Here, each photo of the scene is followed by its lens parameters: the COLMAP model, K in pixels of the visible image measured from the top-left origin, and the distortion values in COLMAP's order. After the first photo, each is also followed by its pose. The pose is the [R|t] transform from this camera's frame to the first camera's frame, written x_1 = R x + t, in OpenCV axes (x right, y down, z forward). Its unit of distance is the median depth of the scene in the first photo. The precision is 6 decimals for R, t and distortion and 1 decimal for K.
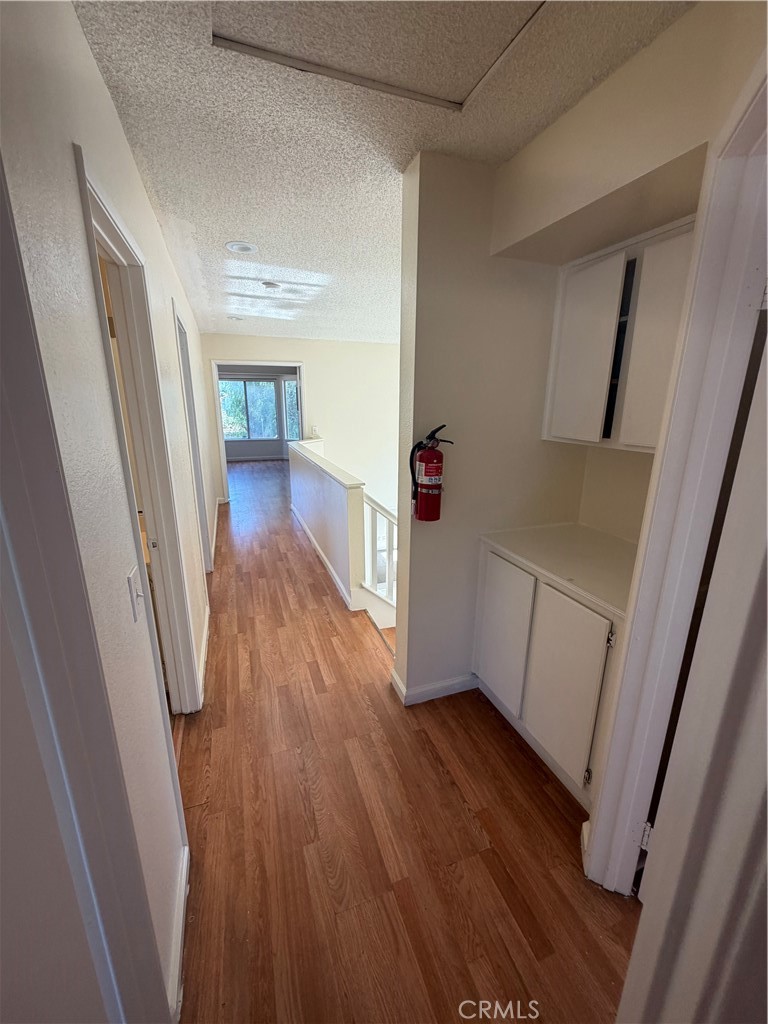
lens RADIAL K [[409.1, 0, 382.4], [0, 409.1, 511.0], [0, 0, 1]] dist [-0.001122, 0.000178]
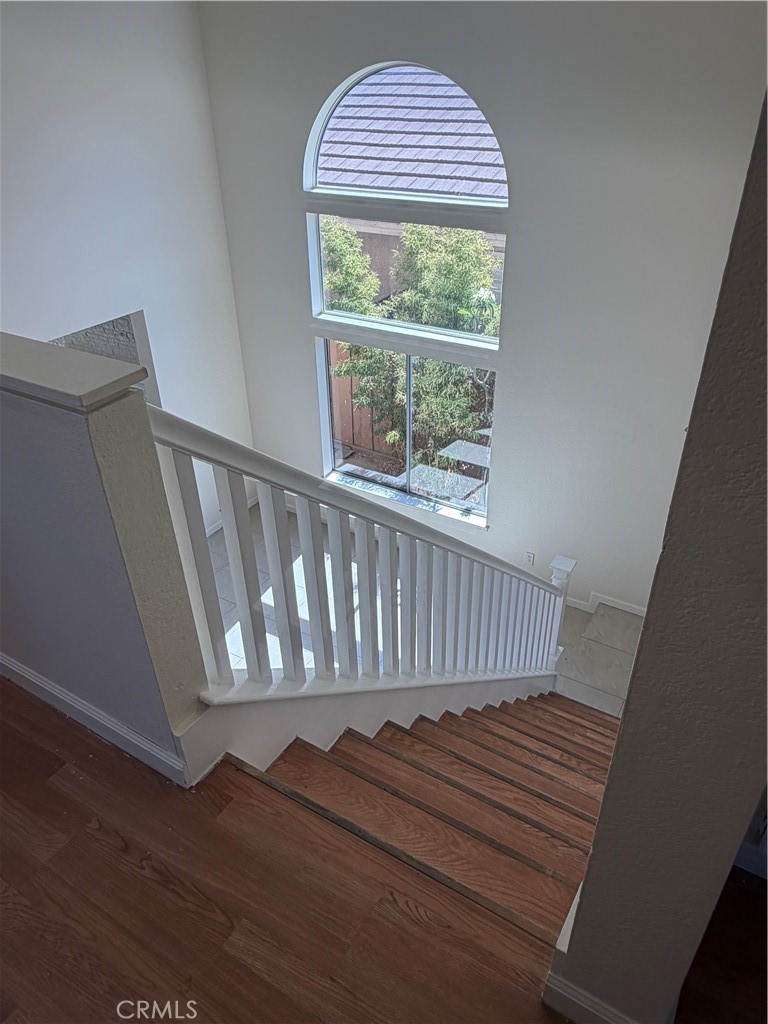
lens RADIAL K [[715.9, 0, 391.7], [0, 715.9, 505.1], [0, 0, 1]] dist [0.005812, -0.027157]
pose [[0.775764, -0.343822, 0.529128, -0.131022], [0.176677, 0.923332, 0.340943, -0.080728], [-0.605785, -0.171007, 0.777034, 0.410864]]
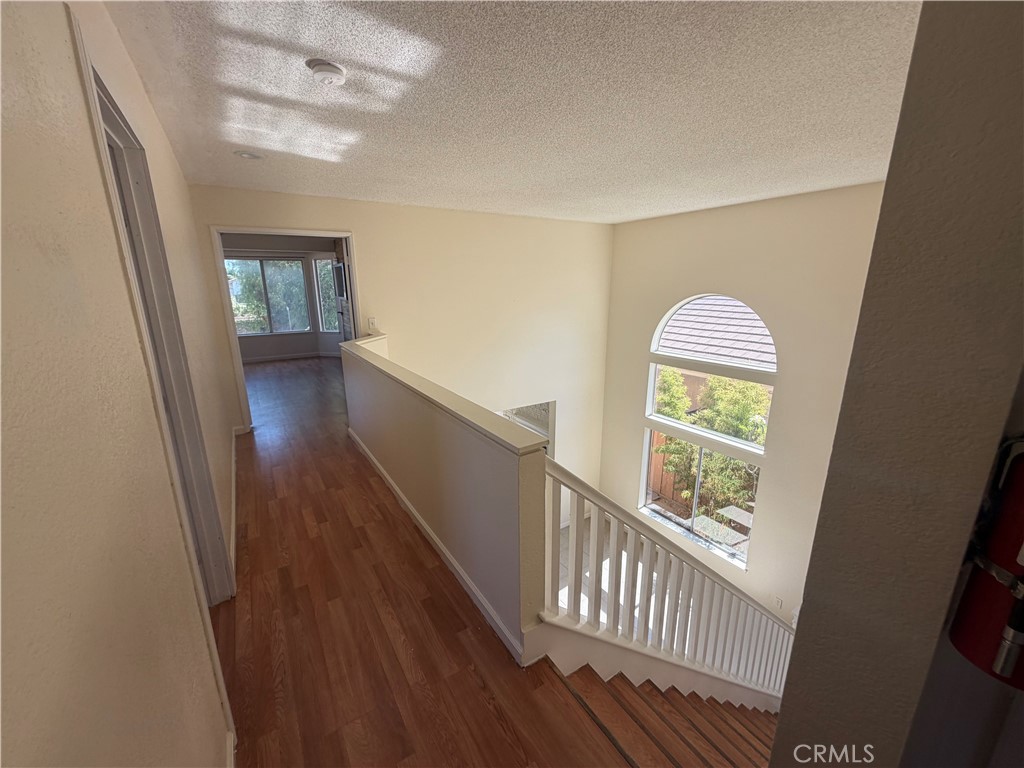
lens RADIAL K [[409.1, 0, 507.9], [0, 409.1, 389.8], [0, 0, 1]] dist [-0.001122, 0.000178]
pose [[0.975583, -0.066009, 0.209478, -0.144508], [0.067278, 0.997734, 0.001067, -0.099181], [-0.209073, 0.013052, 0.977813, 0.357774]]
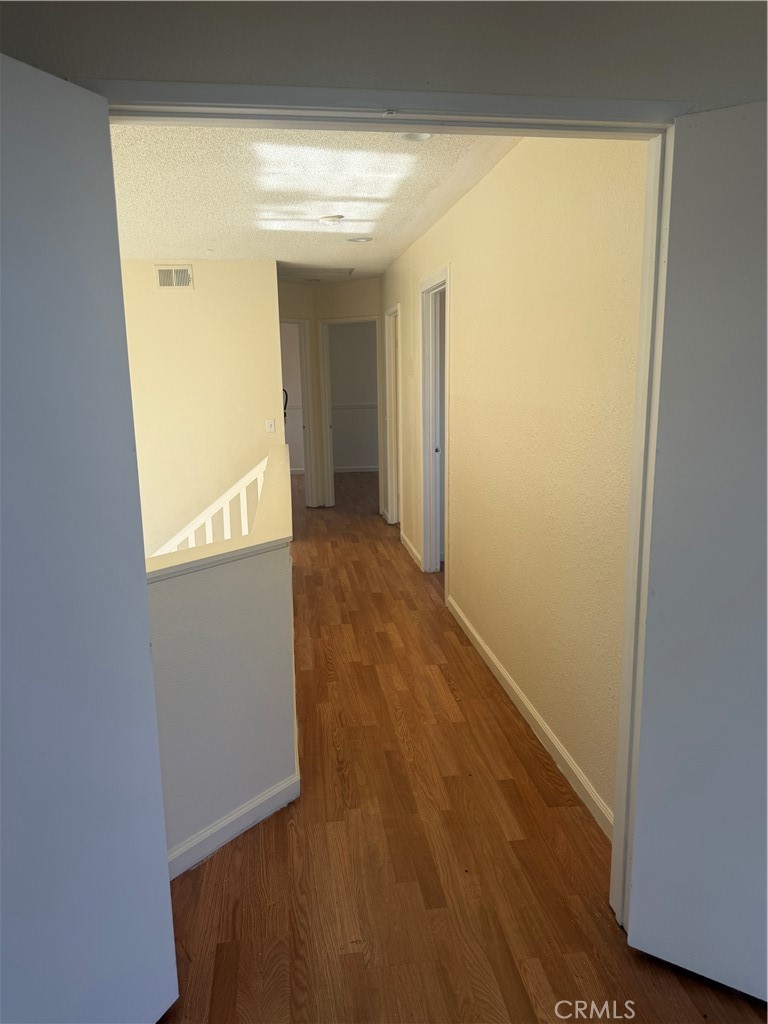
lens RADIAL K [[715.9, 0, 386.4], [0, 715.9, 510.6], [0, 0, 1]] dist [0.005812, -0.027157]
pose [[-0.977309, -0.006777, 0.211710, -0.549033], [0.088823, 0.894254, 0.438657, -0.525219], [-0.192296, 0.447508, -0.873361, 1.938790]]
